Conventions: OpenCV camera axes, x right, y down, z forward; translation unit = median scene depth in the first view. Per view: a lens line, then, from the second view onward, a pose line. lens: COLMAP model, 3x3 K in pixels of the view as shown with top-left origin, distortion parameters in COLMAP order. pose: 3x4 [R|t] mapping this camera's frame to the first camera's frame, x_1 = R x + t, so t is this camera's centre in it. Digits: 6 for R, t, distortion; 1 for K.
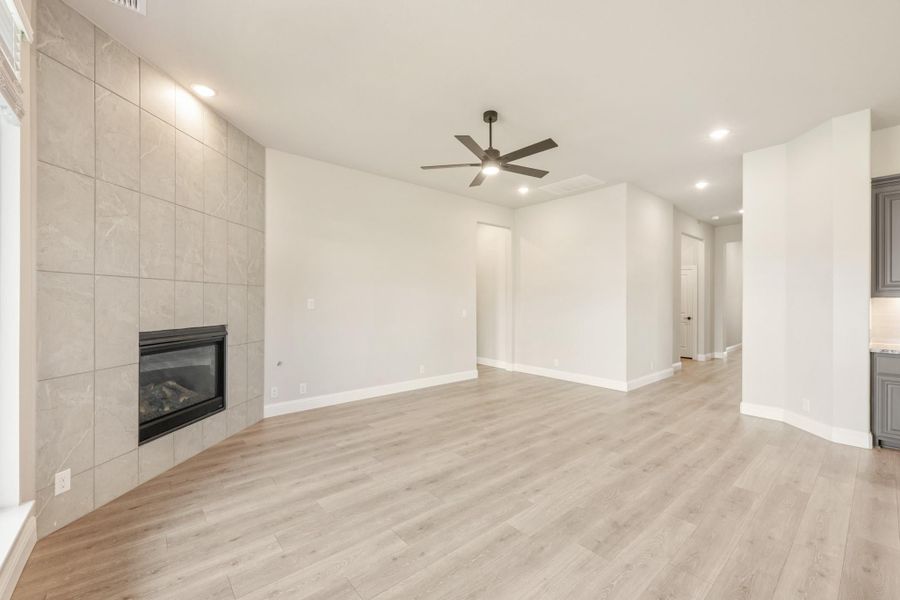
lens RADIAL K [[367.2, 0, 454.5], [0, 367.2, 299.8], [0, 0, 1]] dist [-0.000196, 0.000043]
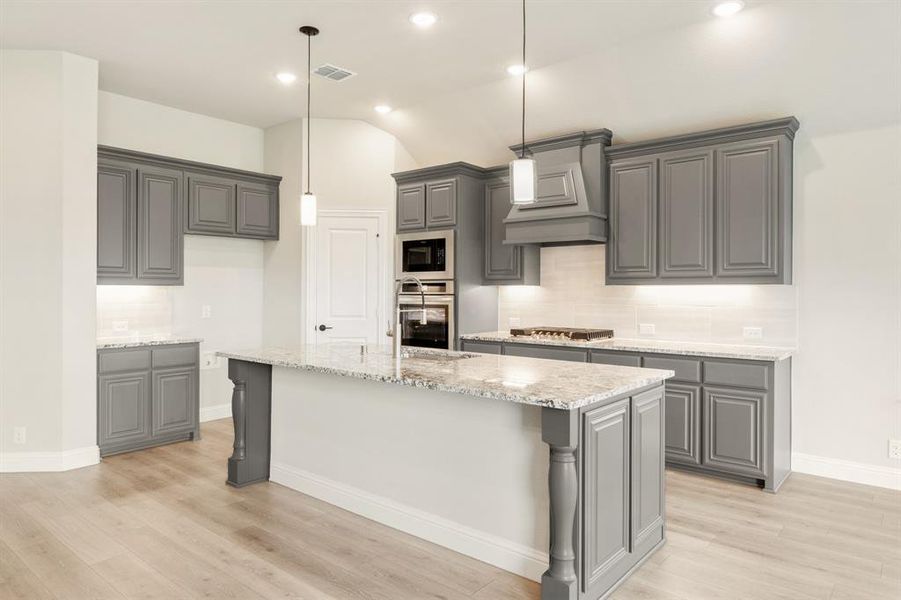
lens RADIAL K [[570.1, 0, 448.7], [0, 570.1, 293.3], [0, 0, 1]] dist [-0.000281, 0.000168]
pose [[-0.164606, -0.007009, 0.986335, -0.284270], [-0.006828, 0.999959, 0.005966, 0.000328], [-0.986336, -0.005753, -0.164647, 0.410009]]
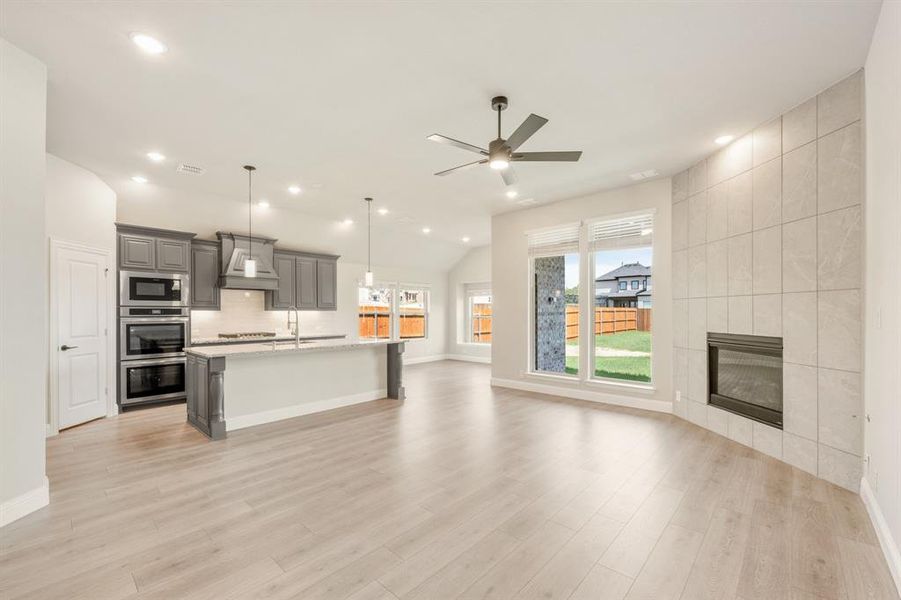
lens RADIAL K [[377.0, 0, 453.0], [0, 377.0, 314.4], [0, 0, 1]] dist [0.000757, 0.000023]
pose [[-0.992257, 0.002314, -0.124184, 0.323310], [0.002275, 0.999997, 0.000456, 0.007136], [0.124184, 0.000170, -0.992259, 1.883798]]
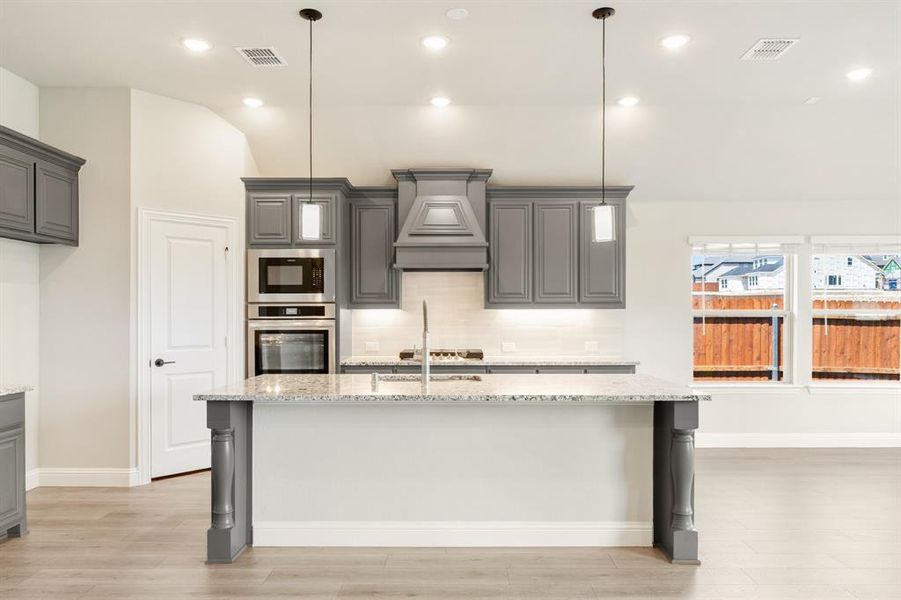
lens RADIAL K [[611.0, 0, 450.6], [0, 611.0, 321.3], [0, 0, 1]] dist [-0.001990, -0.000137]
pose [[-0.754874, -0.007747, 0.655824, 0.003090], [-0.002757, 0.999959, 0.008639, 0.005357], [-0.655864, 0.004713, -0.754864, 1.122113]]
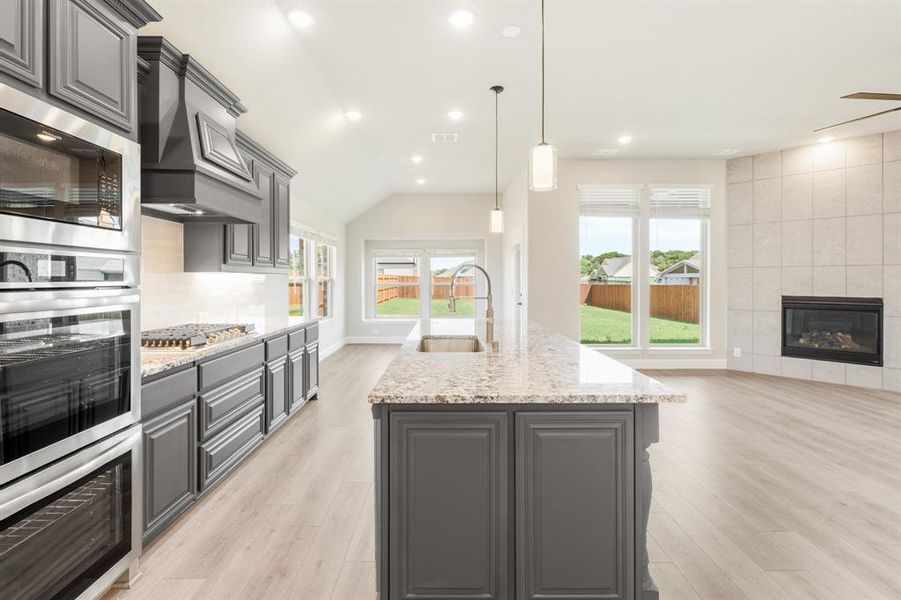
lens RADIAL K [[388.3, 0, 444.3], [0, 388.3, 281.4], [0, 0, 1]] dist [-0.001301, 0.000014]
pose [[-0.651302, 0.002113, -0.758816, 1.365185], [0.001511, 0.999998, 0.001488, 0.007052], [0.758817, -0.000177, -0.651303, 0.748517]]
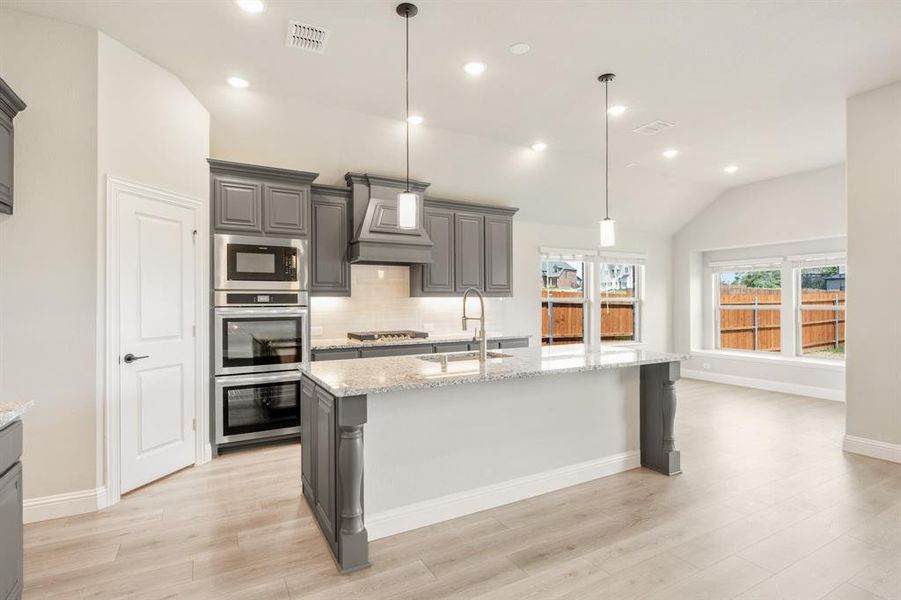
lens RADIAL K [[449.5, 0, 449.1], [0, 449.5, 303.2], [0, 0, 1]] dist [0.000757, 0.000220]
pose [[-0.980054, 0.001582, 0.198723, 0.633215], [0.001734, 0.999998, 0.000590, 0.006103], [-0.198722, 0.000922, -0.980055, 1.248775]]
